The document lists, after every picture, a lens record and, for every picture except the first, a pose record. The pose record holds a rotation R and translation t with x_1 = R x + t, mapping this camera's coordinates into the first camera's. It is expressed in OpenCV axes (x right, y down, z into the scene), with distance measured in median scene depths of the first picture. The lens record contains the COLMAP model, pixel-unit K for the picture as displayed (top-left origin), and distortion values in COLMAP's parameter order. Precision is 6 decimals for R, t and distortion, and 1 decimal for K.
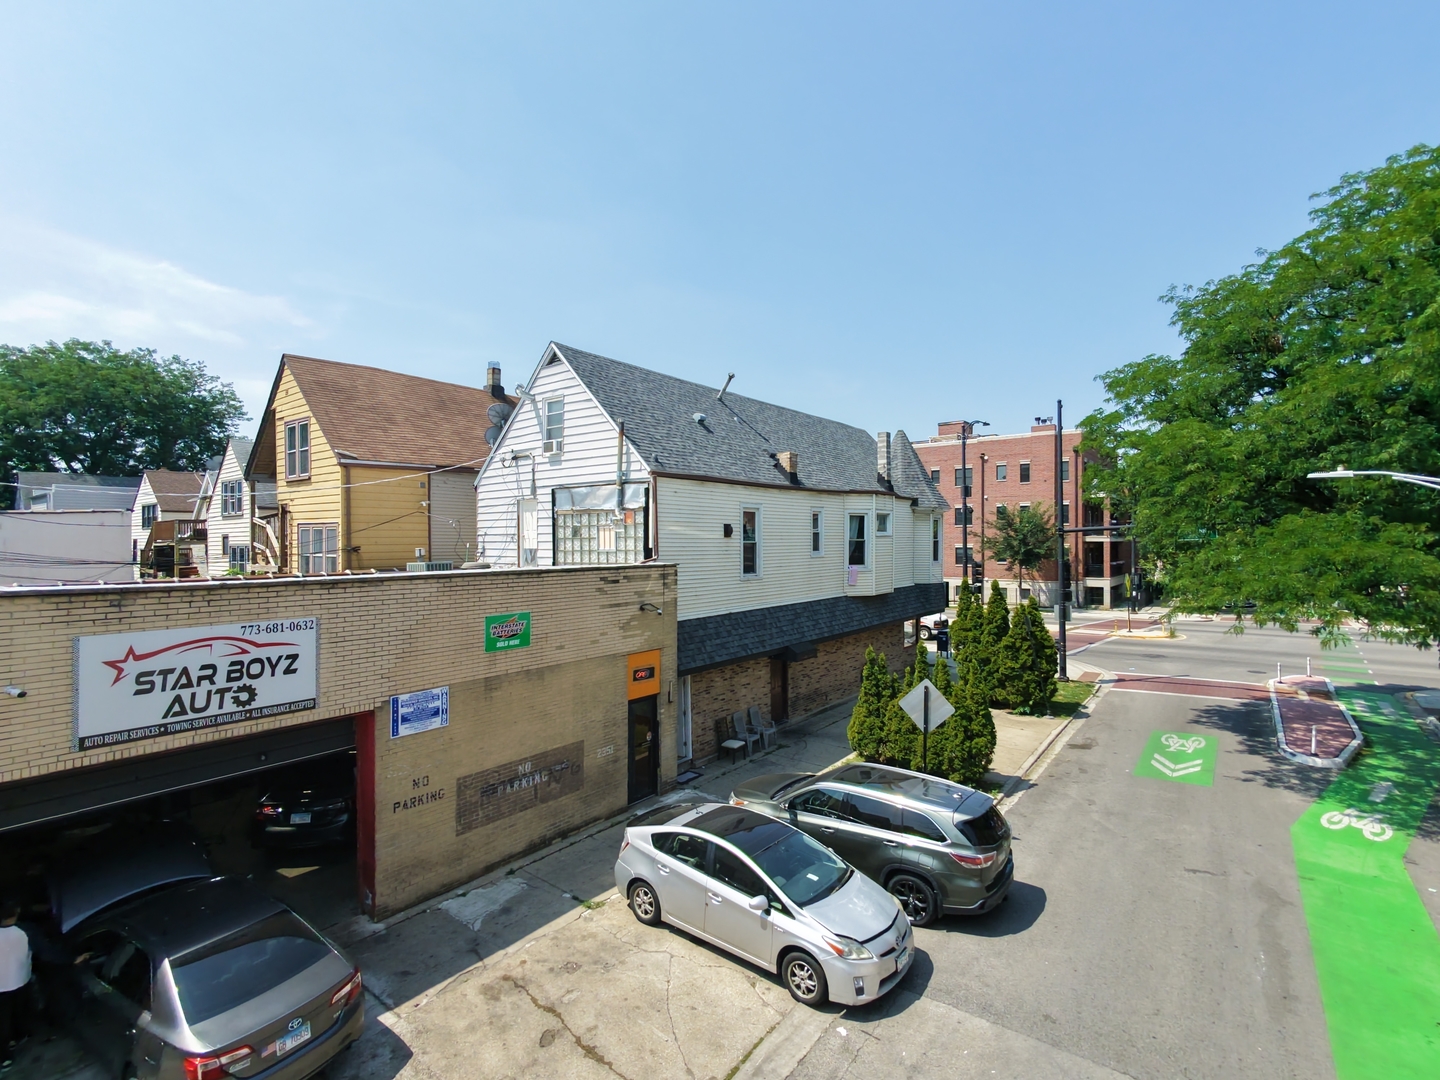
lens RADIAL K [[687.0, 0, 722.5], [0, 687.0, 537.8], [0, 0, 1]] dist [-0.002414, 0.004581]
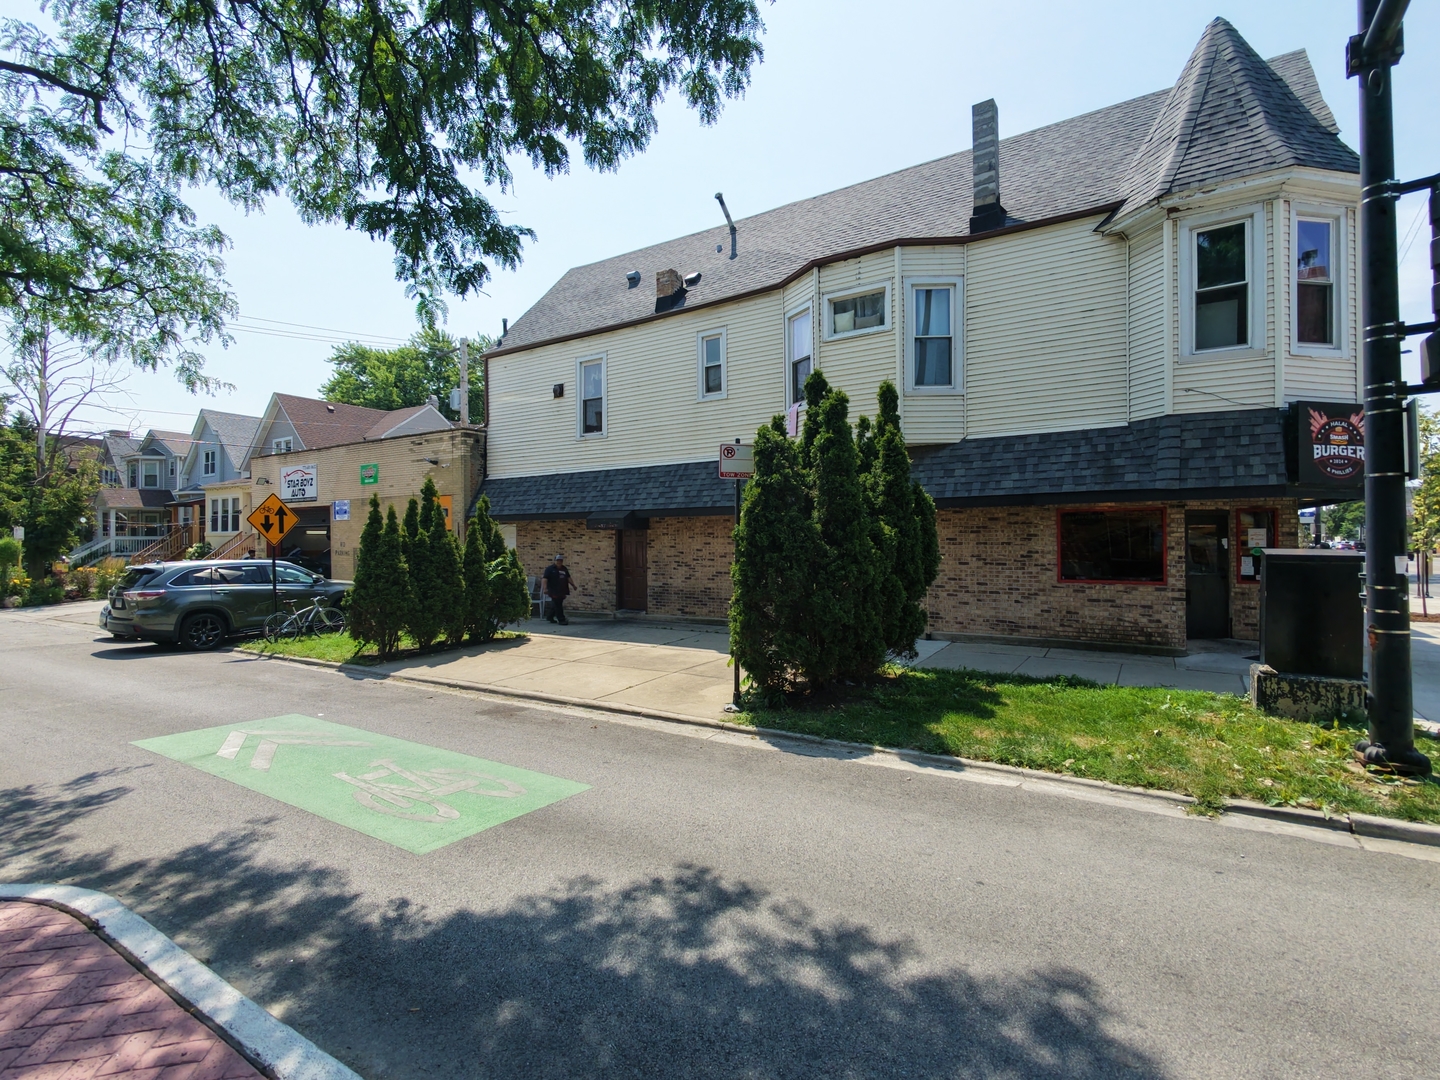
lens RADIAL K [[687.0, 0, 716.8], [0, 687.0, 541.7], [0, 0, 1]] dist [-0.002414, 0.004581]
pose [[0.083305, 0.006777, -0.996501, 1.051825], [0.009627, 0.999925, 0.007605, 0.209013], [0.996478, -0.010227, 0.083234, 1.191441]]
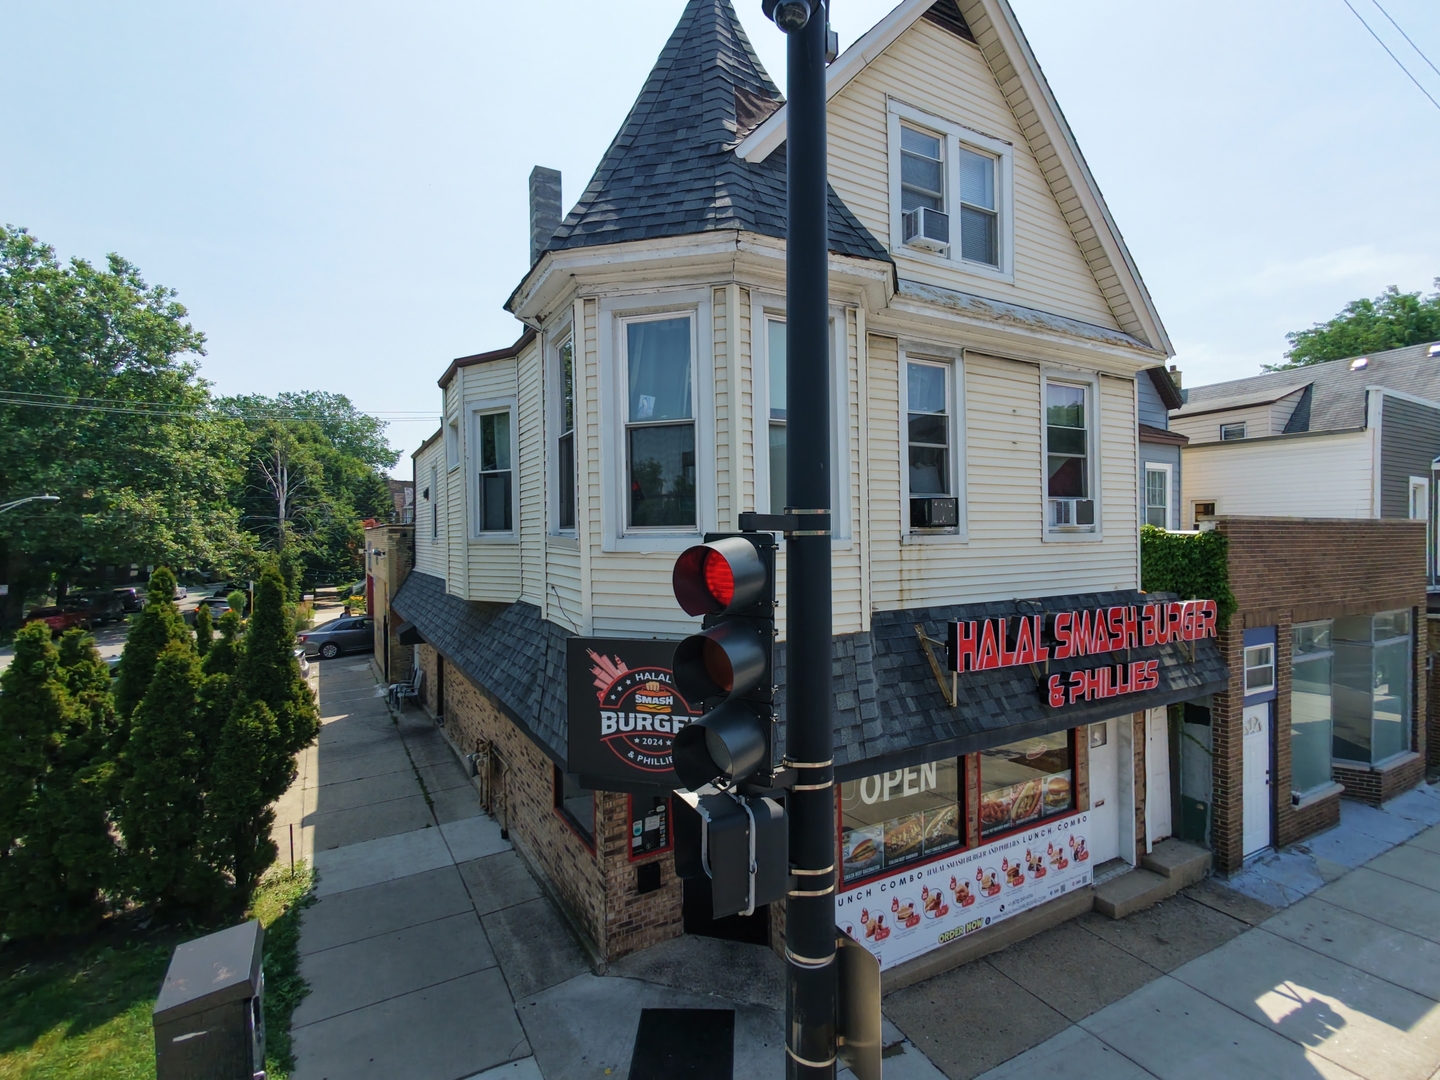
lens RADIAL K [[687.0, 0, 718.2], [0, 687.0, 538.5], [0, 0, 1]] dist [-0.002414, 0.004581]
pose [[-0.384565, 0.008303, -0.923060, 0.825741], [0.012941, 0.999910, 0.003603, 0.061182], [0.923007, -0.010560, -0.384638, 1.876062]]
